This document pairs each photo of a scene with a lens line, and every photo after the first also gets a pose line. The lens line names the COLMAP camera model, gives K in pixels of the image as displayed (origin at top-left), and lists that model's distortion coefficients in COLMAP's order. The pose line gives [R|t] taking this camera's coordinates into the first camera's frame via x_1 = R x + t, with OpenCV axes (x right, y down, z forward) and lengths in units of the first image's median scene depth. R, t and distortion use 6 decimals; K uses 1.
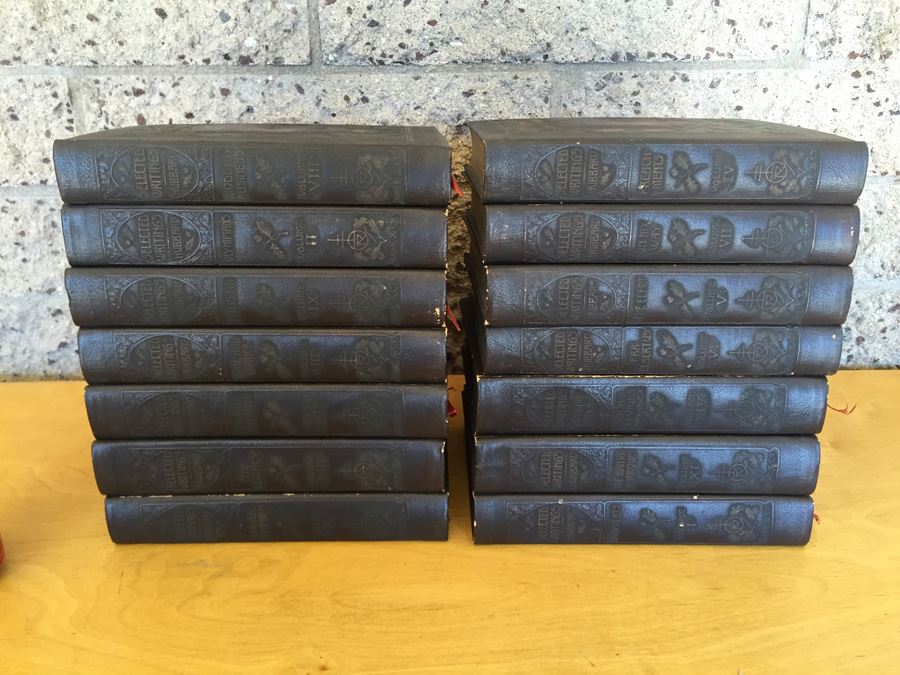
lens RADIAL K [[795.6, 0, 449.8], [0, 795.6, 338.8], [0, 0, 1]] dist [0.068172, -0.105679]
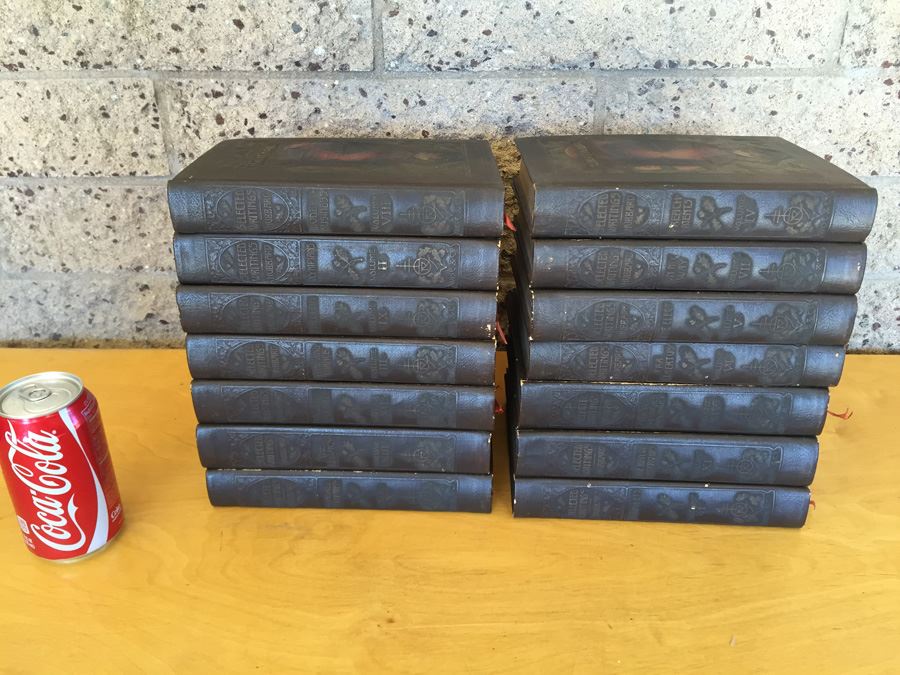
lens RADIAL K [[795.6, 0, 447.9], [0, 795.6, 341.8], [0, 0, 1]] dist [0.068172, -0.105679]
pose [[0.998775, 0.025831, -0.042208, -0.025913], [-0.021126, 0.993889, 0.108347, -0.140033], [0.044749, -0.107322, 0.993217, -0.160532]]
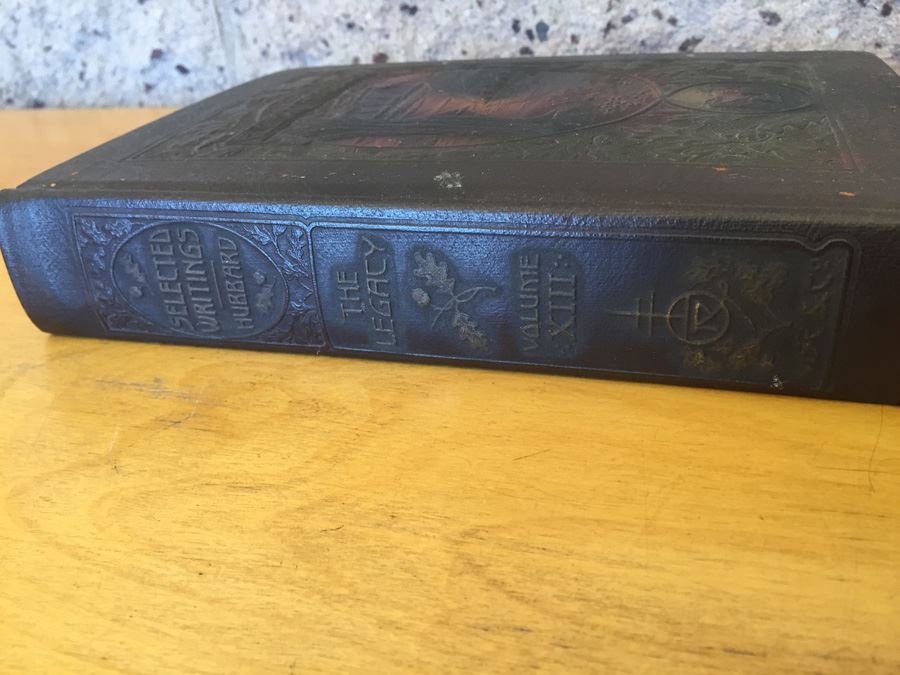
lens RADIAL K [[795.6, 0, 443.9], [0, 795.6, 330.2], [0, 0, 1]] dist [0.068172, -0.105679]
pose [[0.937554, 0.093008, -0.335175, -0.065924], [-0.057679, 0.991819, 0.113880, 0.221525], [0.343024, -0.087436, 0.935248, 0.761957]]
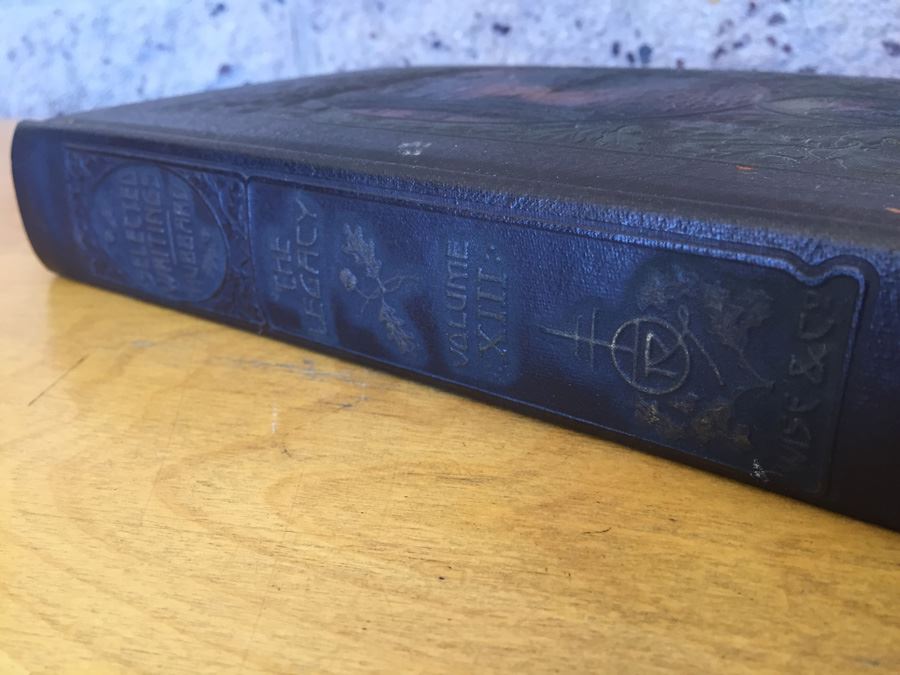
lens RADIAL K [[795.6, 0, 444.4], [0, 795.6, 330.1], [0, 0, 1]] dist [0.068172, -0.105679]
pose [[0.937502, 0.108304, -0.330696, -0.170422], [-0.105129, 0.994077, 0.027531, 0.272581], [0.331719, 0.008956, 0.943336, 0.787620]]
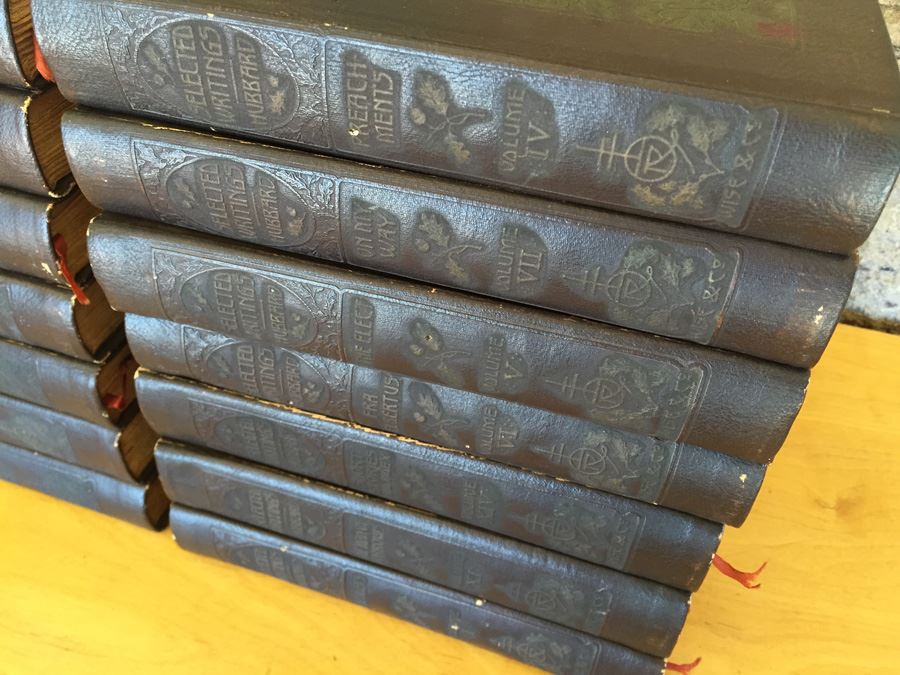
lens RADIAL K [[795.6, 0, 451.2], [0, 795.6, 340.3], [0, 0, 1]] dist [0.068172, -0.105679]
pose [[0.944575, 0.244823, -0.218722, 0.414143], [-0.142270, 0.905688, 0.399359, -0.267878], [0.295866, -0.346107, 0.890322, 0.553724]]
